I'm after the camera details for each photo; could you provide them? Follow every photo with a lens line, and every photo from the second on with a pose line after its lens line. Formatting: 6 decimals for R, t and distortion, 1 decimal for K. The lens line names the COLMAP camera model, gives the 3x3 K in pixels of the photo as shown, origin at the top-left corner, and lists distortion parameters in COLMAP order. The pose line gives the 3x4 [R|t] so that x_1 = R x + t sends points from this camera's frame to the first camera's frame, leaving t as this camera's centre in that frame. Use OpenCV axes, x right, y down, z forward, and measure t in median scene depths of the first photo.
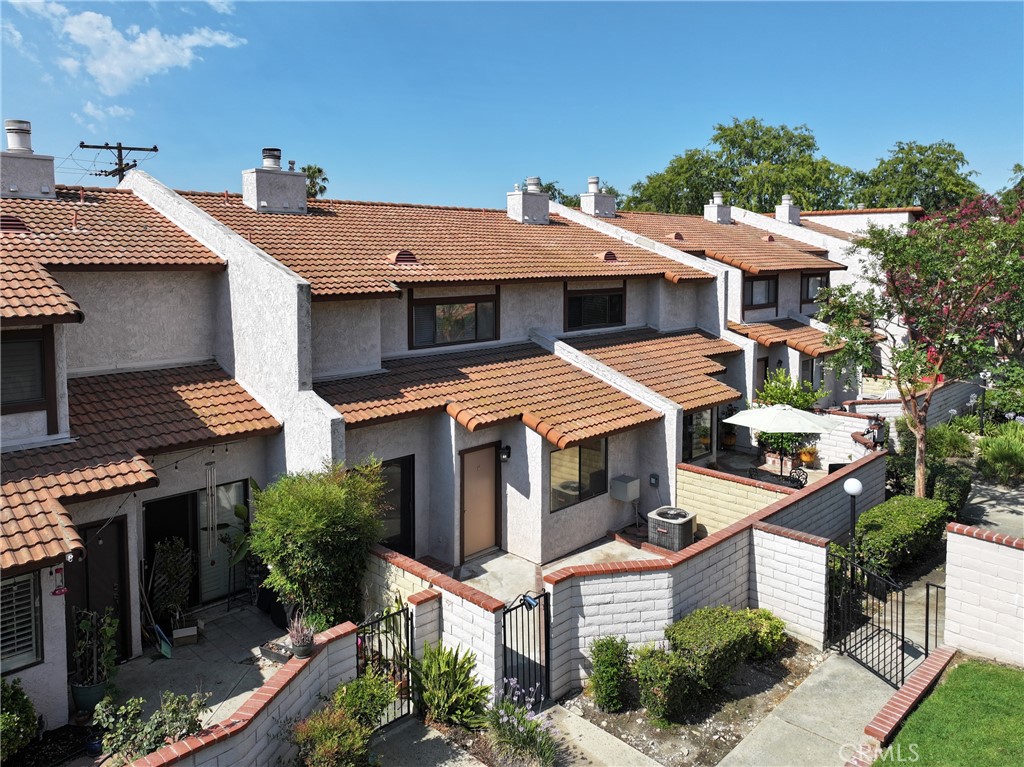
lens RADIAL K [[718.5, 0, 512.0], [0, 718.5, 383.5], [0, 0, 1]] dist [0.002958, 0.003057]
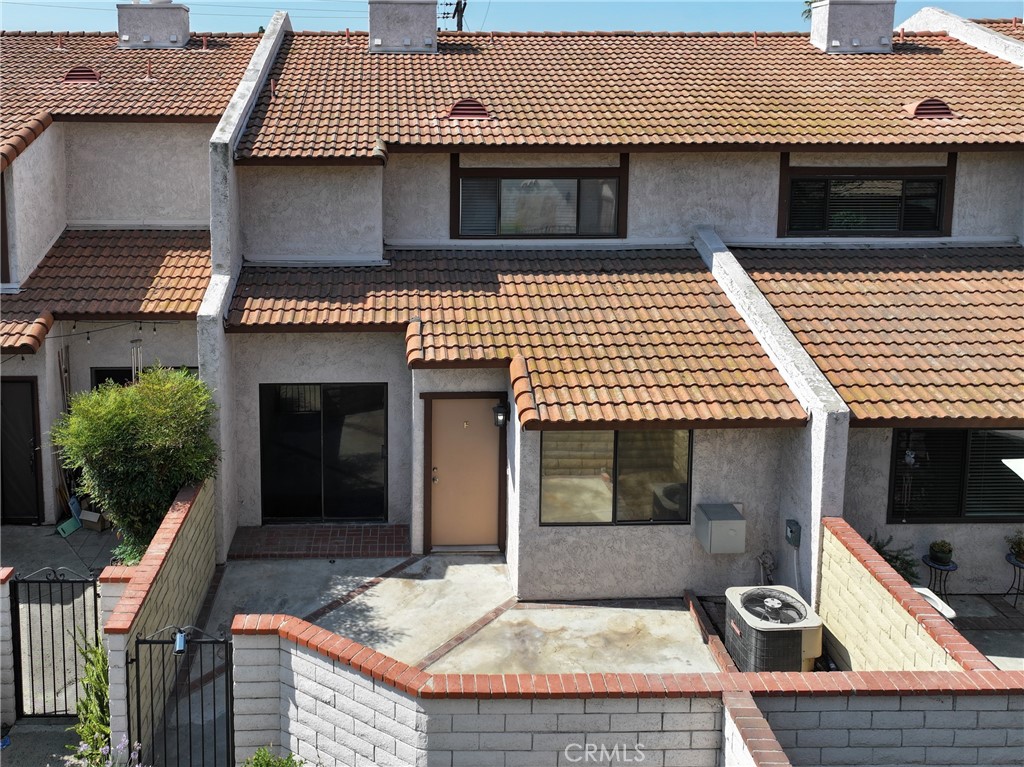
lens RADIAL K [[856.6, 0, 512.0], [0, 856.6, 272.5], [0, 0, 1]] dist [0.007372, 0.000624]
pose [[0.725133, 0.135972, -0.675051, 0.482034], [-0.122059, 0.990168, 0.068329, -0.079048], [0.677705, 0.032848, 0.734600, 0.413730]]
